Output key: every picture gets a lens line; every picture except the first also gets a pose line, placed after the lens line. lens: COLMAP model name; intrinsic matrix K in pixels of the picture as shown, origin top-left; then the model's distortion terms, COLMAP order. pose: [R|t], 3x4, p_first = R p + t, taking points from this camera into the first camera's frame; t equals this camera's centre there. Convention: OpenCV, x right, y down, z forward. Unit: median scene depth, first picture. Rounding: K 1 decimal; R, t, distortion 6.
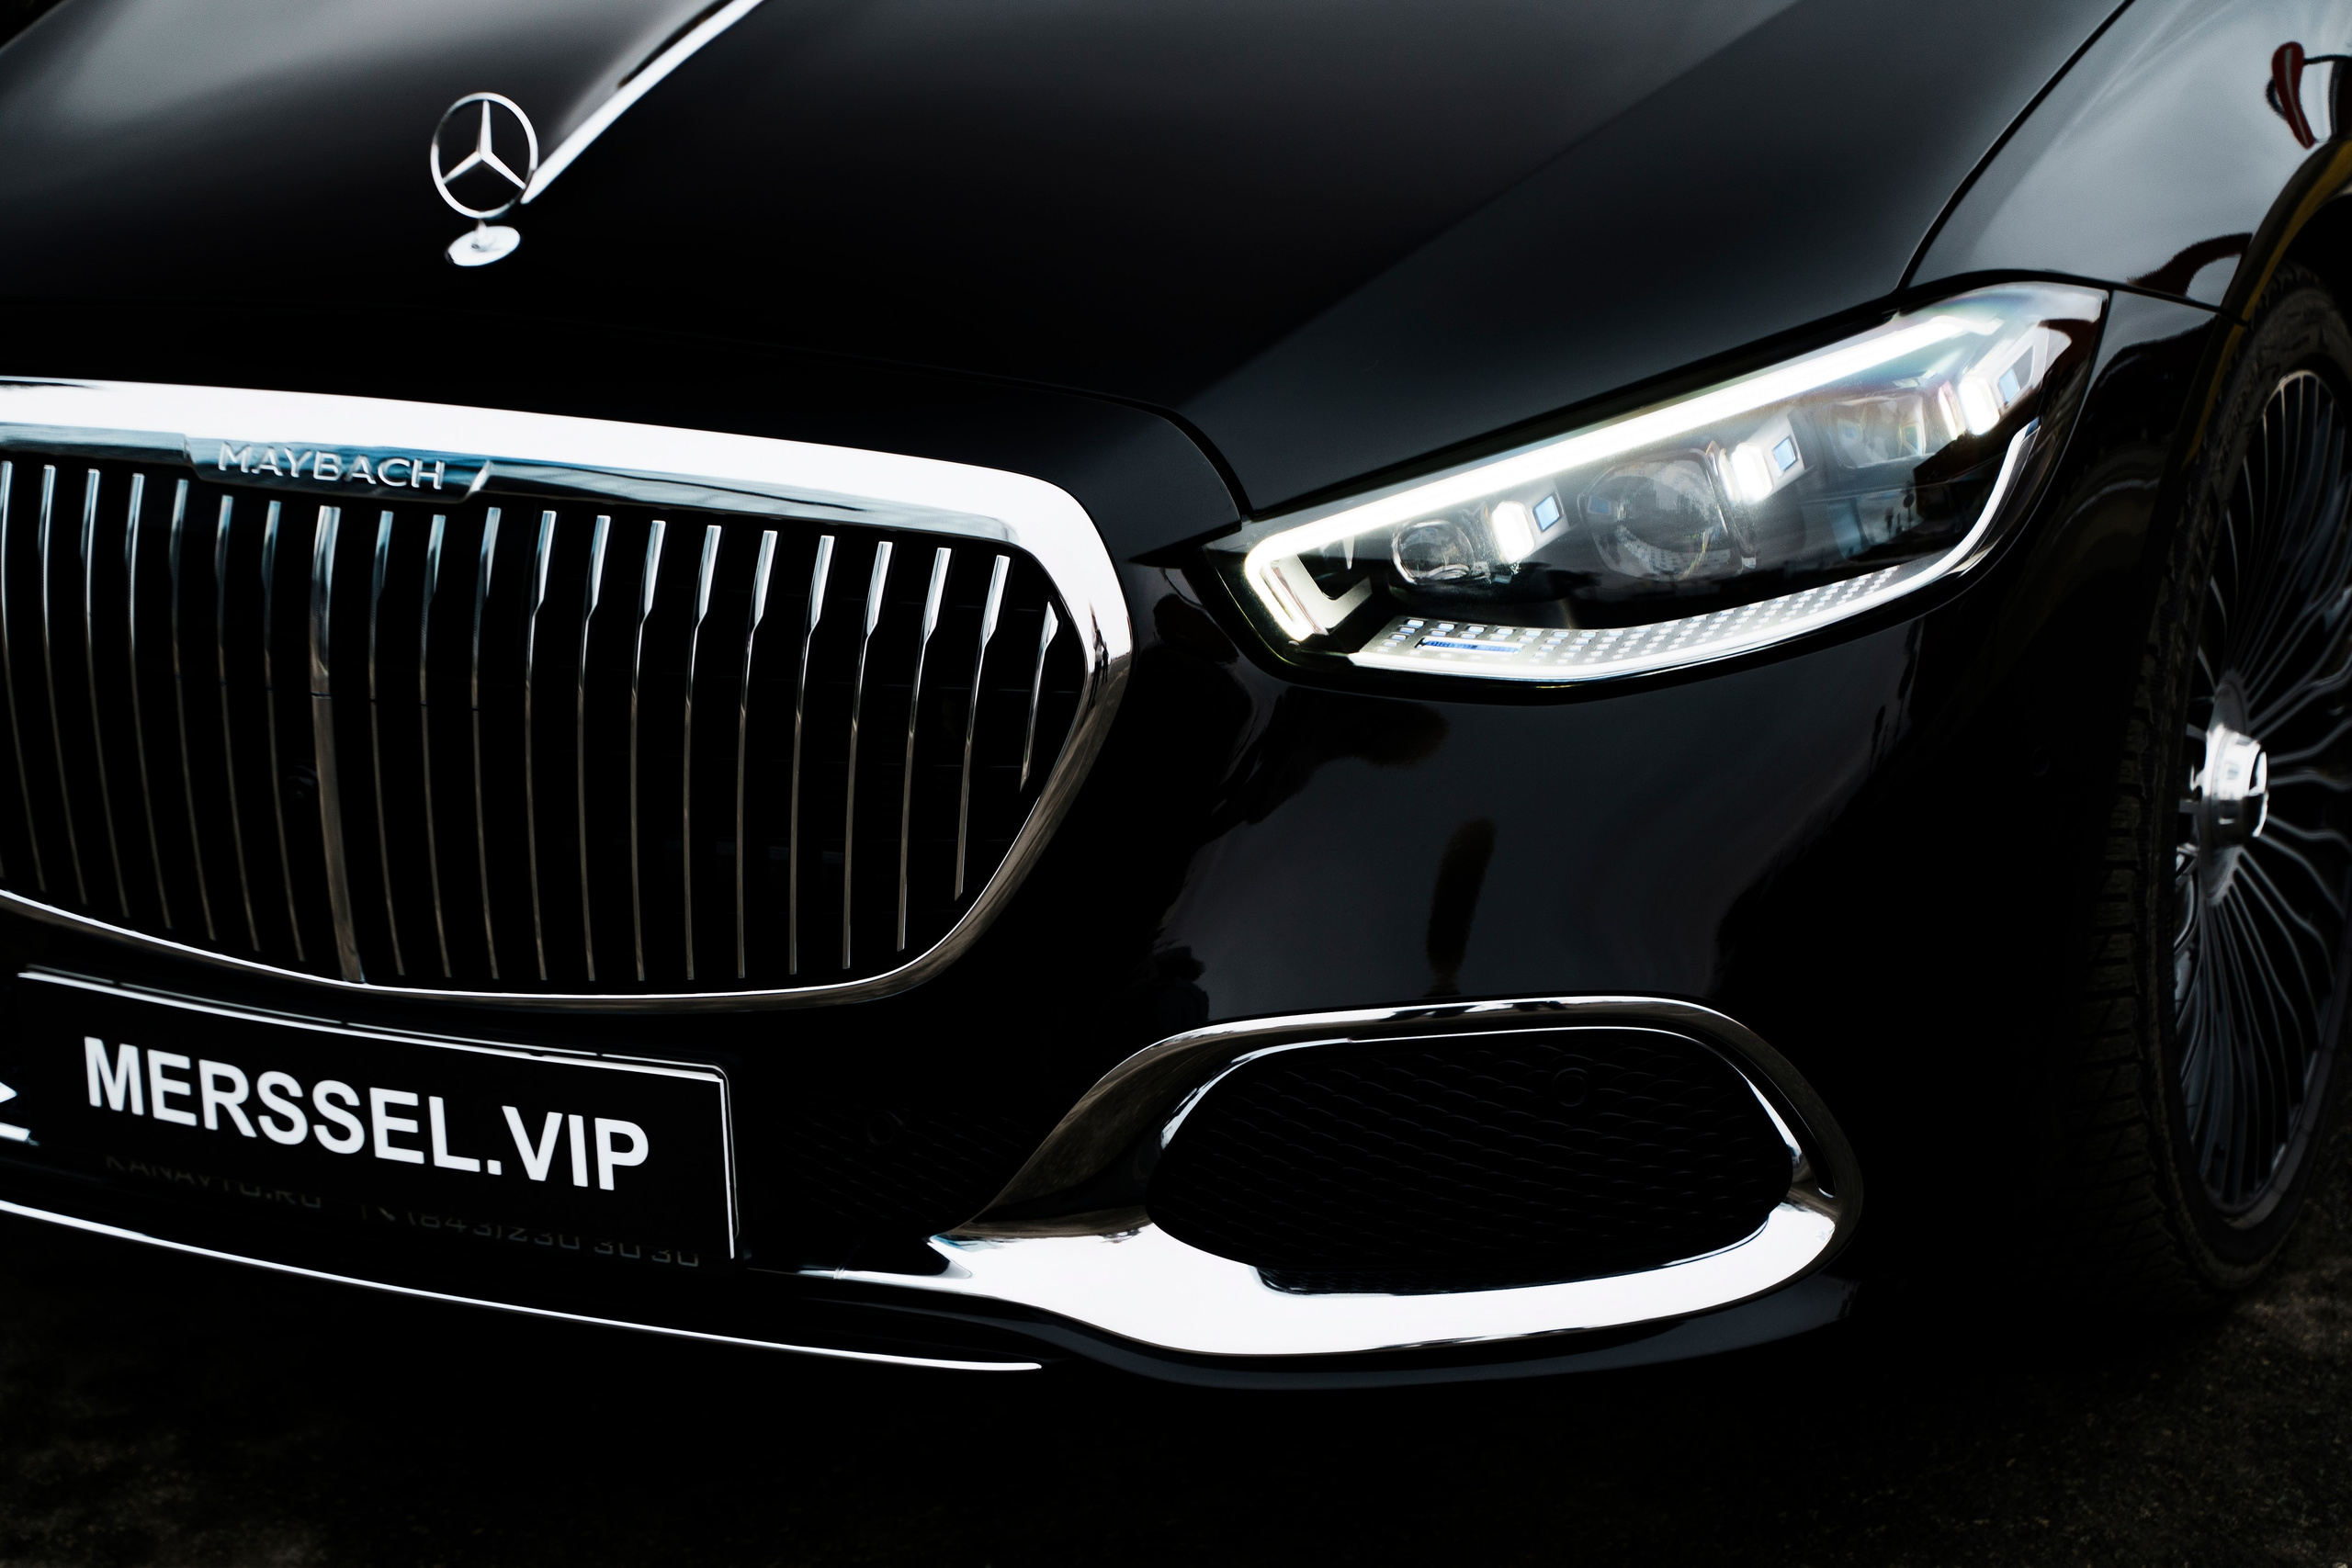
lens RADIAL K [[4371.5, 0, 1175.6], [0, 4371.5, 786.7], [0, 0, 1]] dist [0.264251, 0.433162]
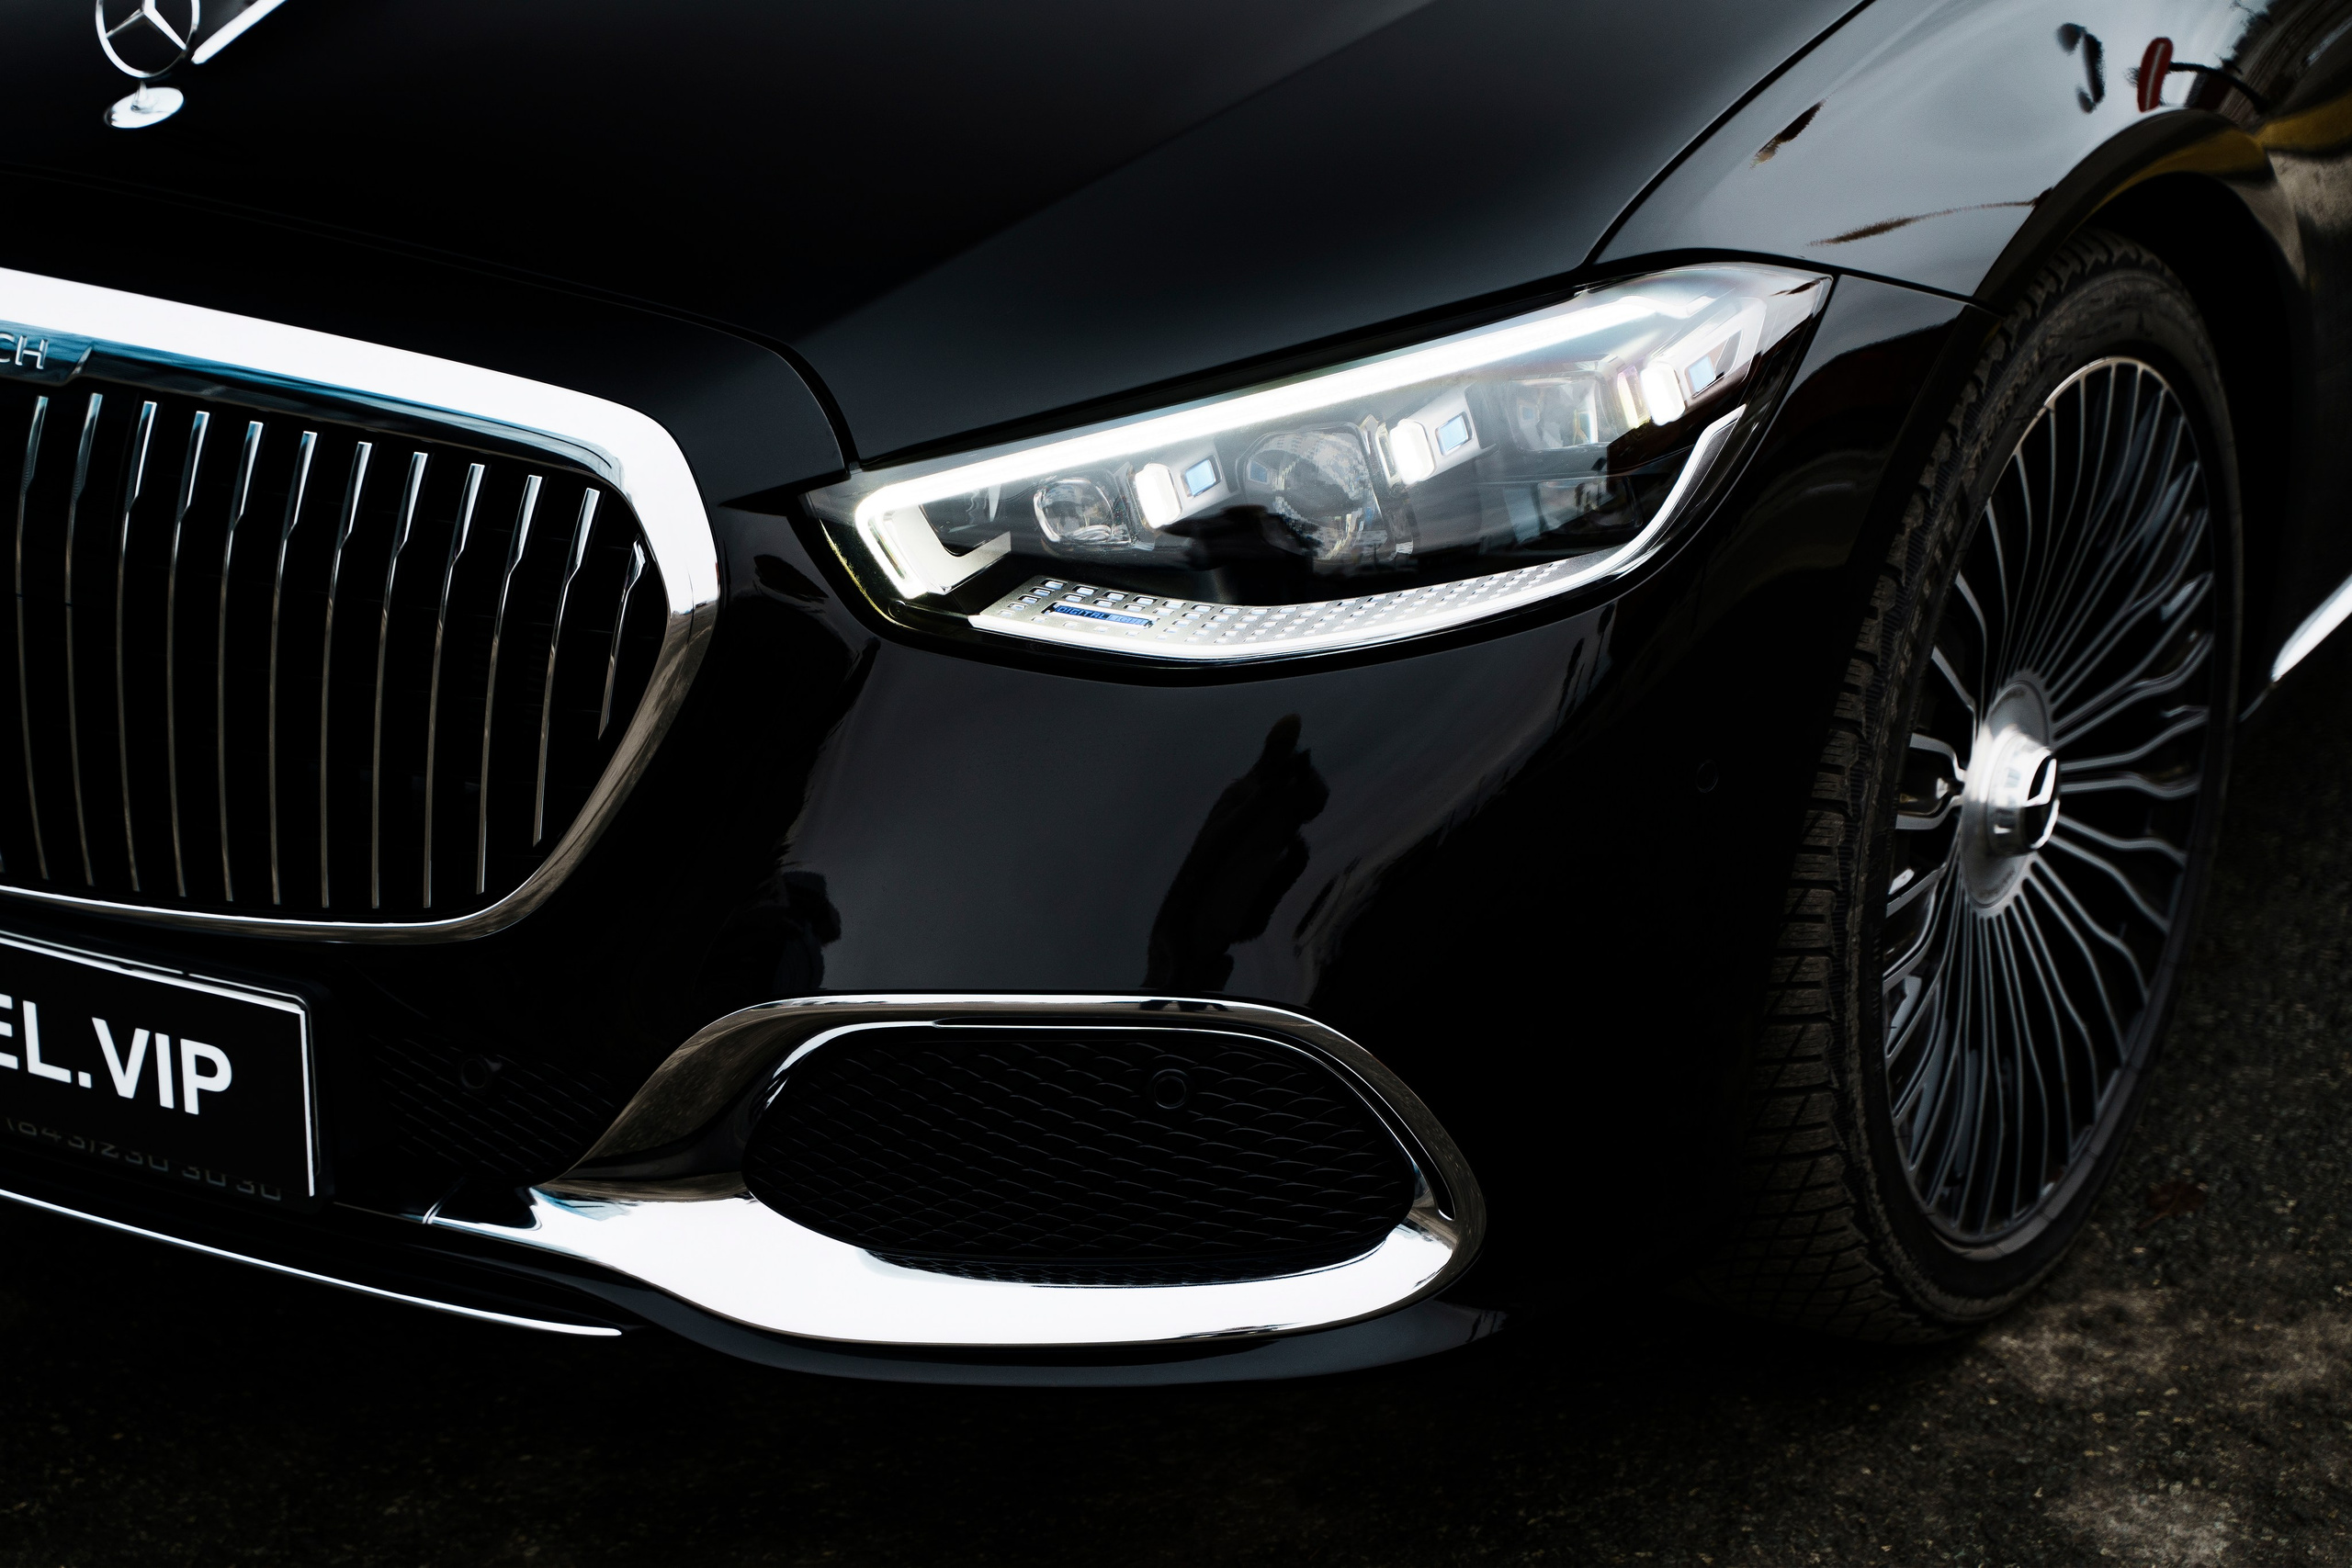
lens RADIAL K [[4371.5, 0, 1175.6], [0, 4371.5, 786.7], [0, 0, 1]] dist [0.264251, 0.433162]
pose [[0.994640, 0.071267, -0.074915, 0.148146], [-0.067670, 0.996479, 0.049510, -0.040718], [0.078180, -0.044175, 0.995960, 0.058918]]
